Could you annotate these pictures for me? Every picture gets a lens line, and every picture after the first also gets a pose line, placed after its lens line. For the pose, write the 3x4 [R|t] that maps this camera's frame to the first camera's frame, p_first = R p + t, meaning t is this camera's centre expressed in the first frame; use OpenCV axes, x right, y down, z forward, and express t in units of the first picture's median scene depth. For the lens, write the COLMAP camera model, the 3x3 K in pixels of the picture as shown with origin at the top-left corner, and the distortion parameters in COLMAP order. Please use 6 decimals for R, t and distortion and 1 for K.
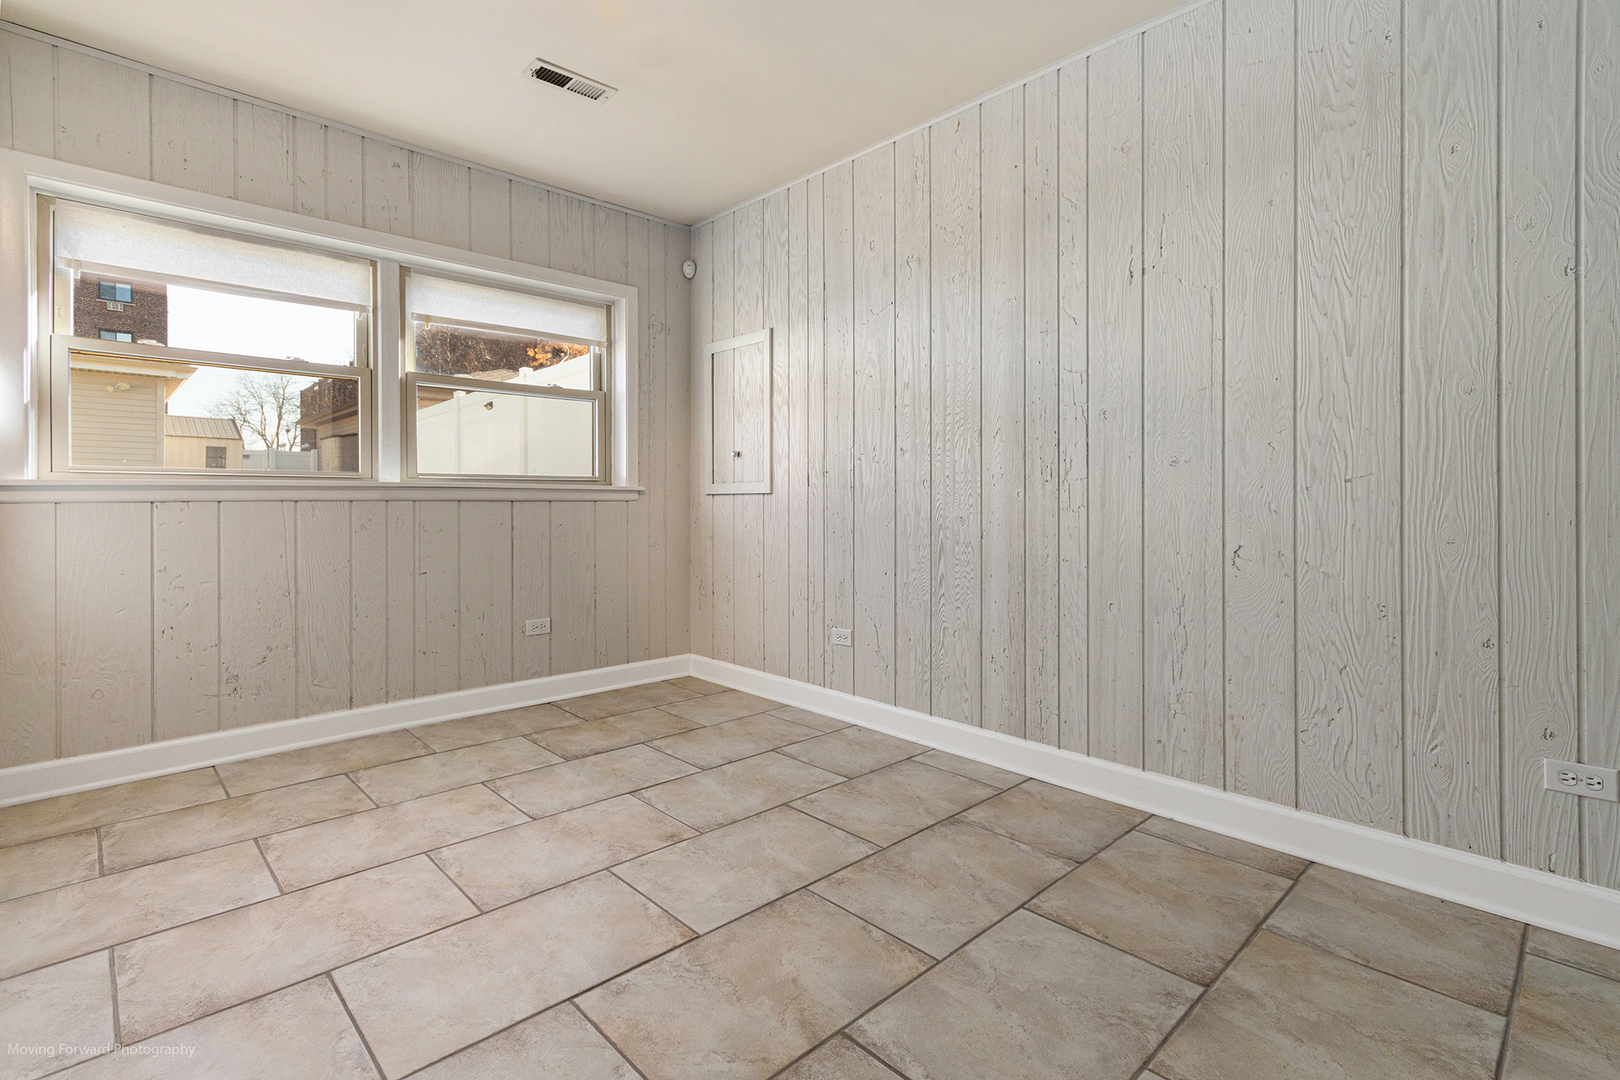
lens RADIAL K [[764.9, 0, 814.9], [0, 764.9, 544.5], [0, 0, 1]] dist [-0.004816, -0.000260]
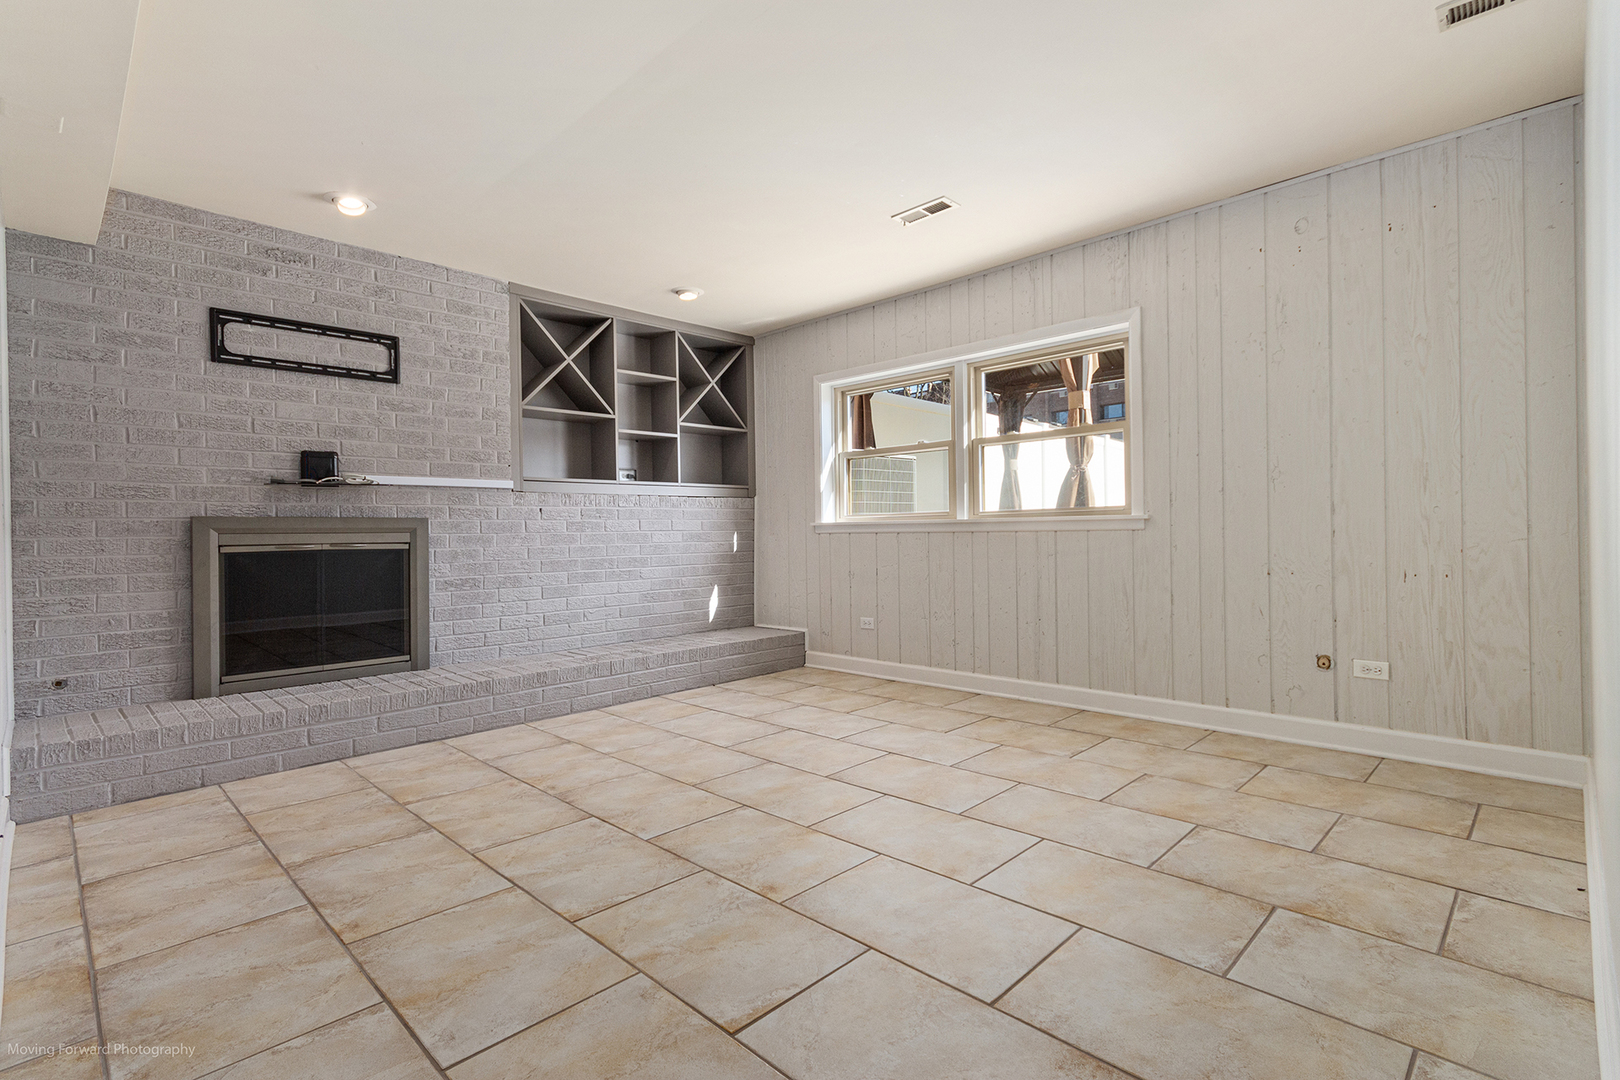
lens RADIAL K [[764.9, 0, 817.8], [0, 764.9, 535.0], [0, 0, 1]] dist [-0.004816, -0.000260]
pose [[0.038961, -0.001633, -0.999239, 0.829561], [-0.043140, 0.999064, -0.003315, -0.043821], [0.998309, 0.043237, 0.038855, 0.793863]]
